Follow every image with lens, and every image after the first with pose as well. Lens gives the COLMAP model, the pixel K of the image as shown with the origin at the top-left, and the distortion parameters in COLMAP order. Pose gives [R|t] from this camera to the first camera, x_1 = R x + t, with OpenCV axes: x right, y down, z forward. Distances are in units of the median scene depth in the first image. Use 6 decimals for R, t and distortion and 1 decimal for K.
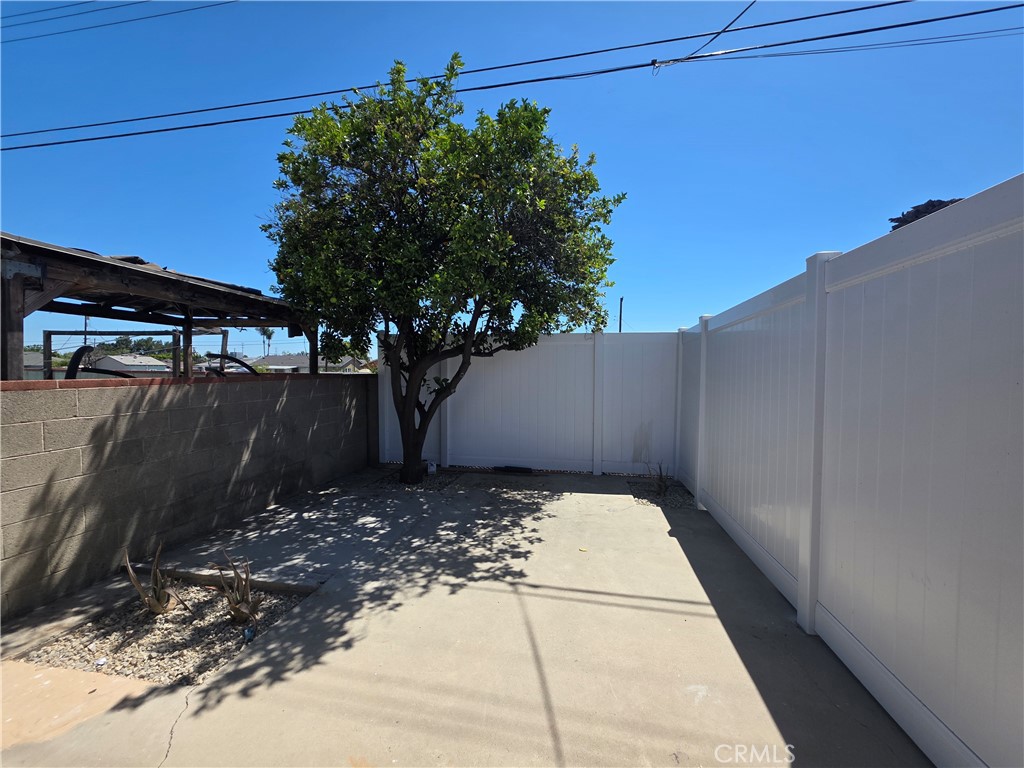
lens RADIAL K [[408.4, 0, 511.5], [0, 408.4, 382.8], [0, 0, 1]] dist [0.008486, 0.000295]
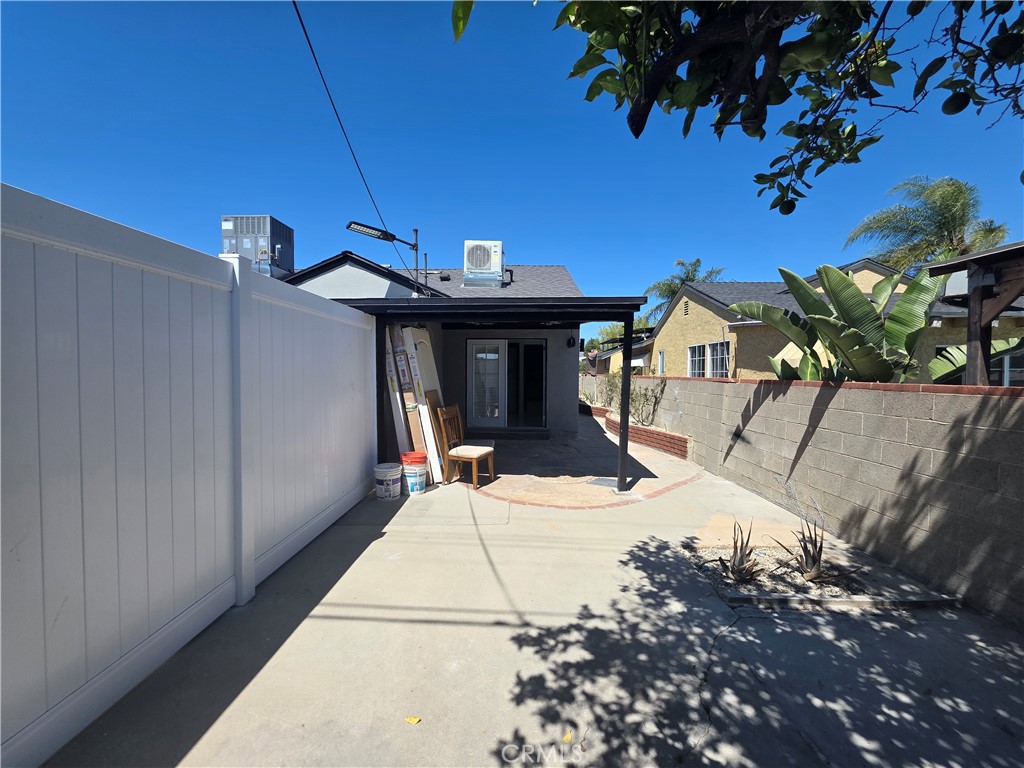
lens RADIAL K [[408.4, 0, 514.8], [0, 408.4, 383.2], [0, 0, 1]] dist [0.008486, 0.000295]
pose [[-0.986206, -0.013889, -0.164936, 0.158148], [-0.024046, 0.997924, 0.059743, -0.043517], [0.163764, 0.062885, -0.984493, 1.673380]]
